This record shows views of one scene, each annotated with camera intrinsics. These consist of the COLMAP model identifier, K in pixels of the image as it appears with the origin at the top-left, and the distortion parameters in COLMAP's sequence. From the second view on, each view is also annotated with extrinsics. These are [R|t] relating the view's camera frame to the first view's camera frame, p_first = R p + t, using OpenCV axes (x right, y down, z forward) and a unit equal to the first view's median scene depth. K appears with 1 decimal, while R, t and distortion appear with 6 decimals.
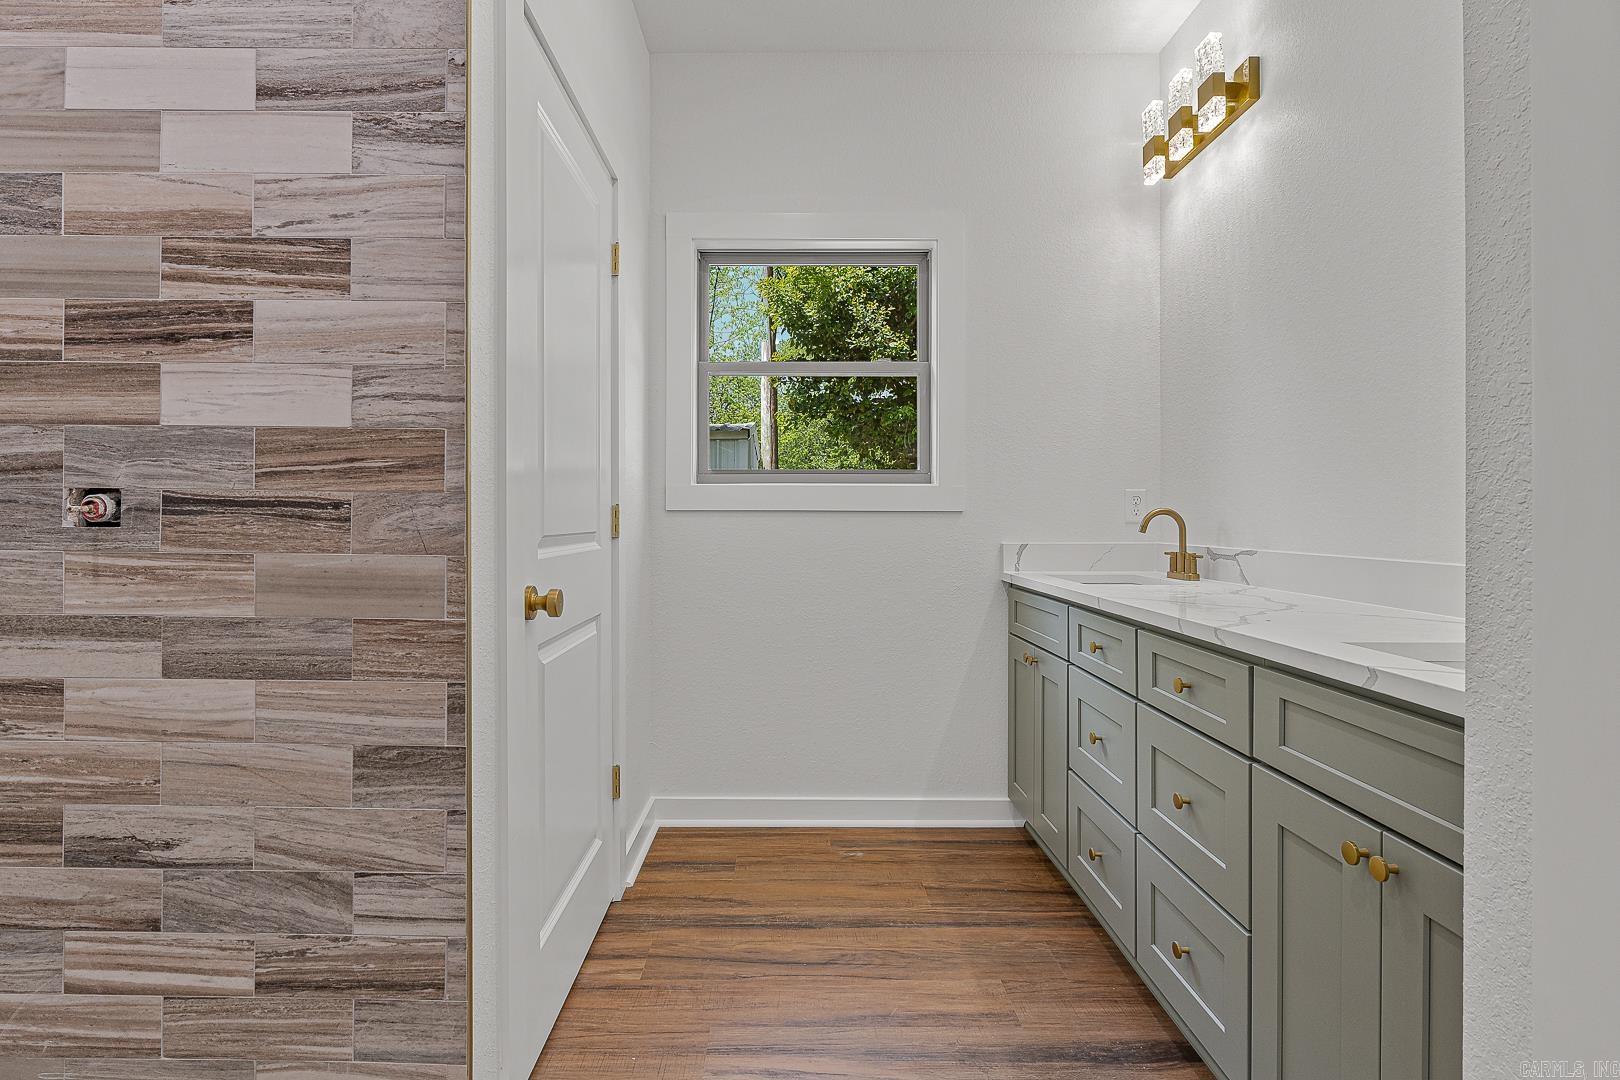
lens RADIAL K [[825.2, 0, 777.0], [0, 825.2, 517.4], [0, 0, 1]] dist [-0.002082, -0.000839]
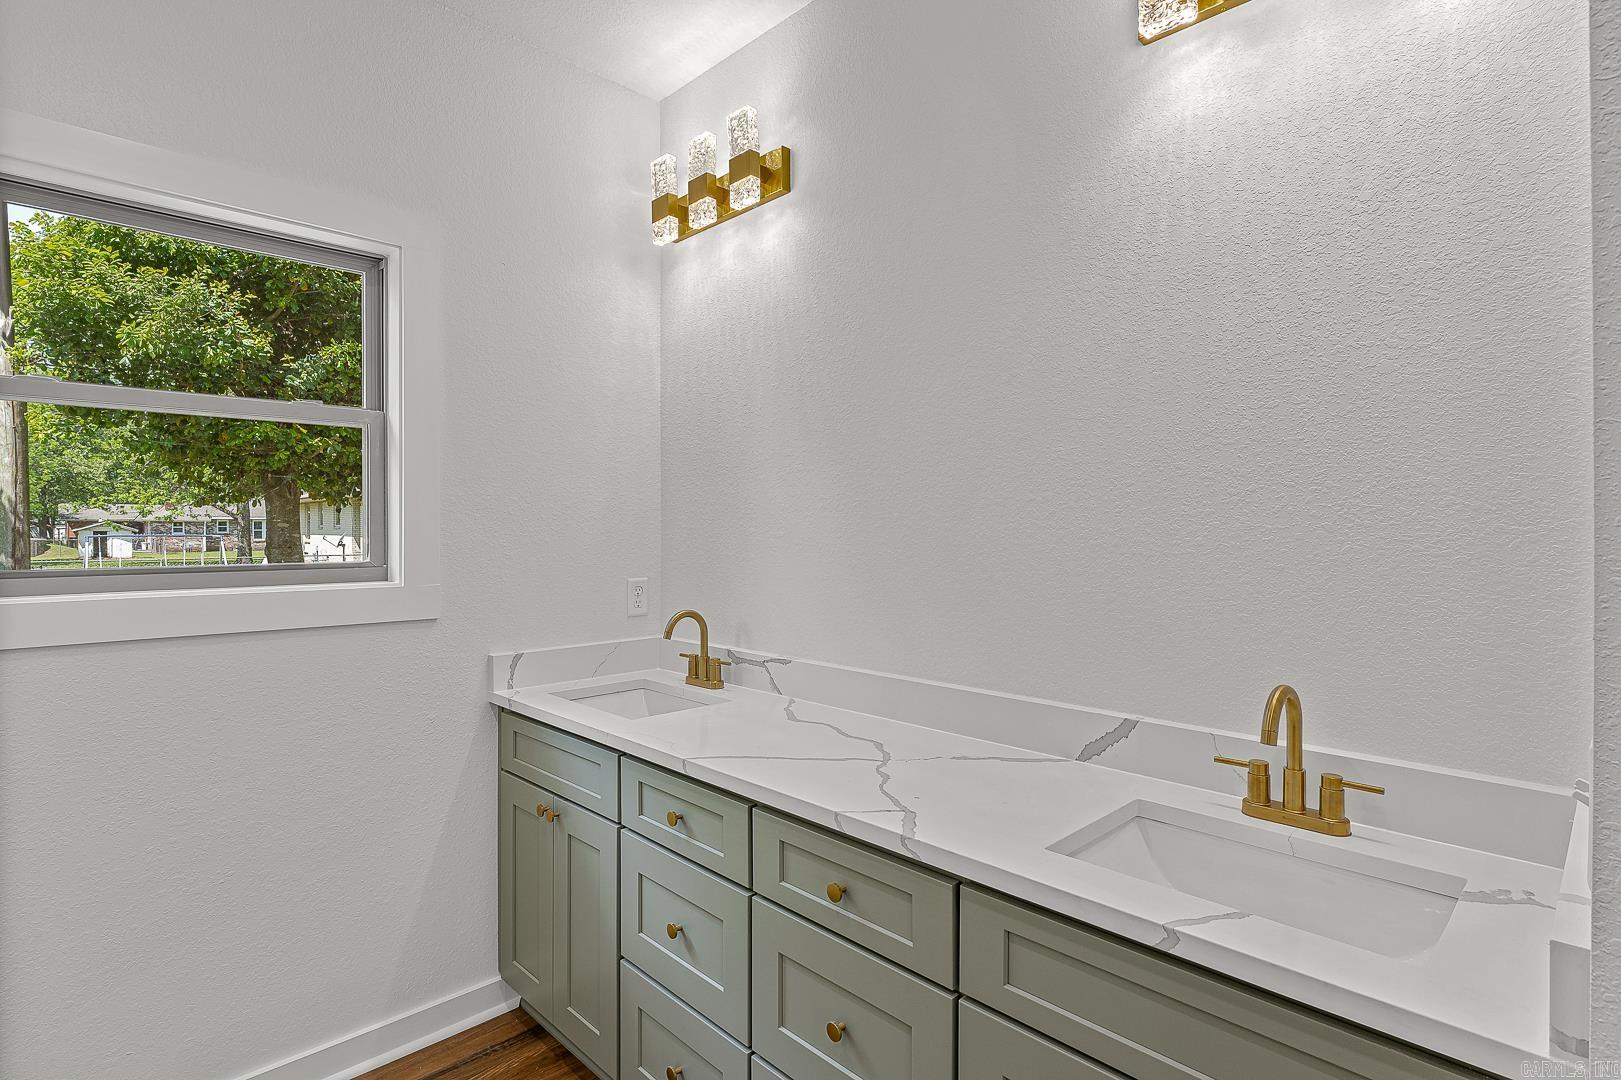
lens RADIAL K [[814.2, 0, 811.3], [0, 814.2, 523.8], [0, 0, 1]] dist [-0.002626, -0.001006]
pose [[0.701038, -0.002756, 0.713118, -0.080952], [0.002304, 0.999996, 0.001600, -0.119810], [-0.713120, 0.000521, 0.701042, 0.310468]]
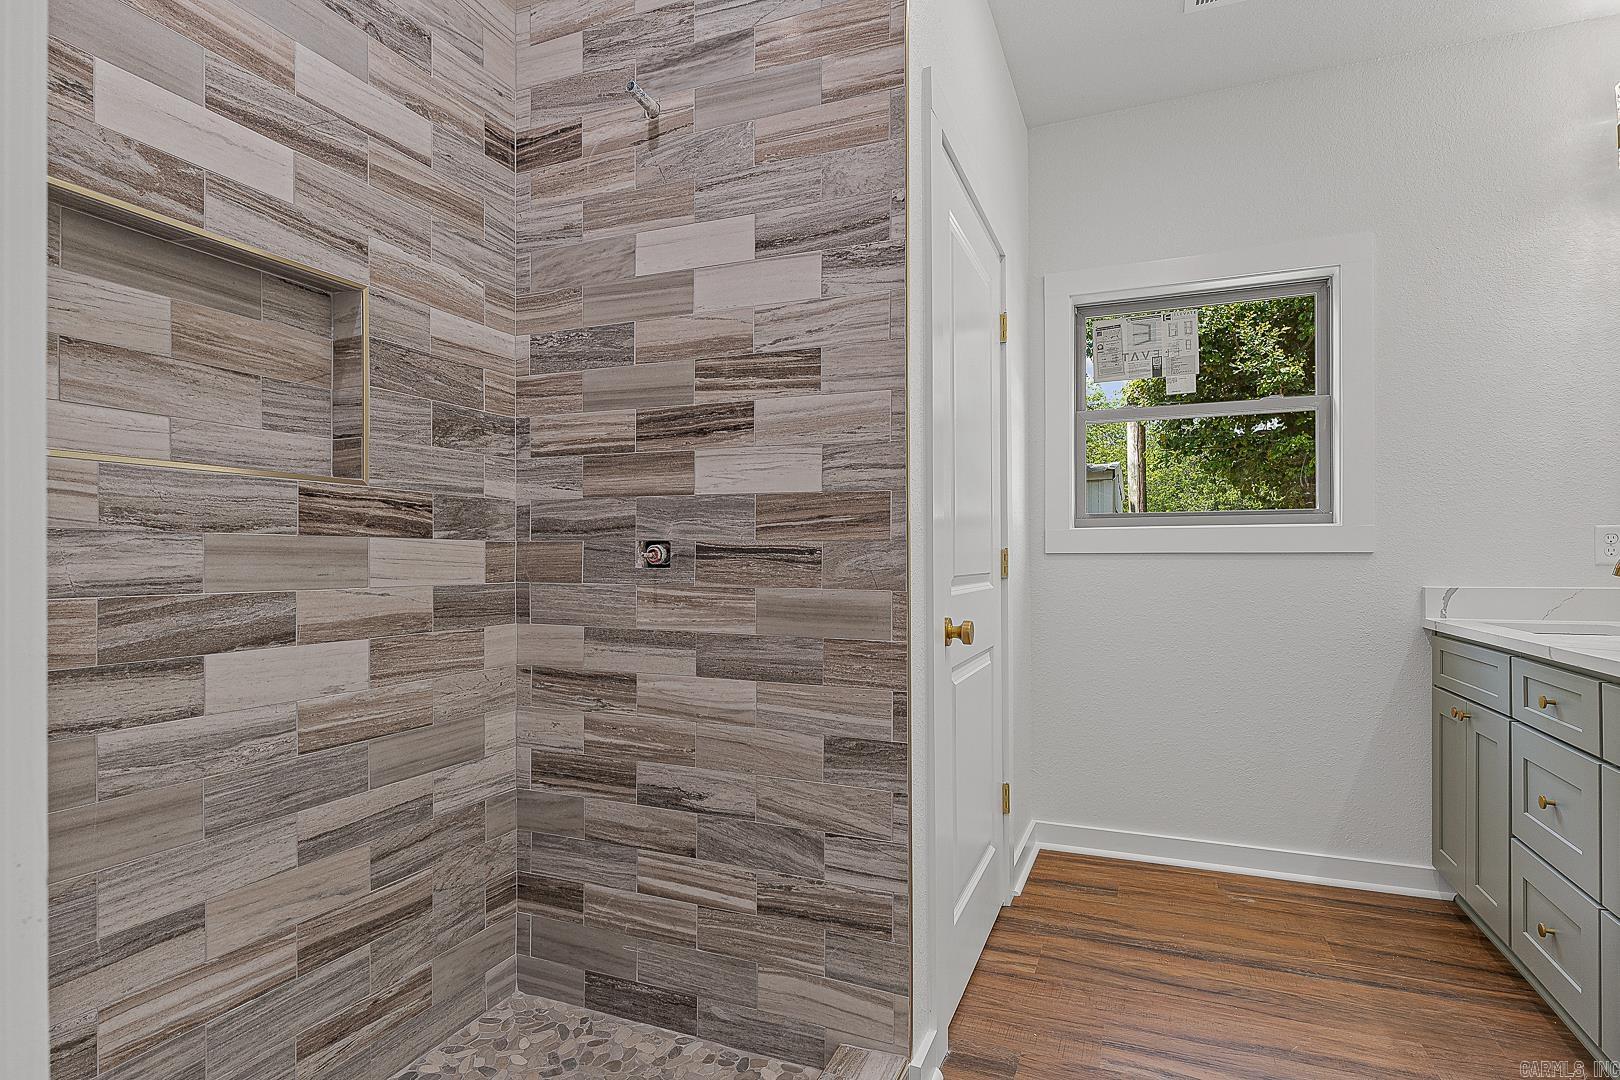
lens RADIAL K [[819.4, 0, 814.2], [0, 819.4, 558.5], [0, 0, 1]] dist [-0.001758, -0.001725]
pose [[0.929842, -0.003193, -0.367944, -0.027650], [0.002641, 0.999995, -0.002004, -0.000481], [0.367949, 0.000891, 0.929846, -0.117860]]
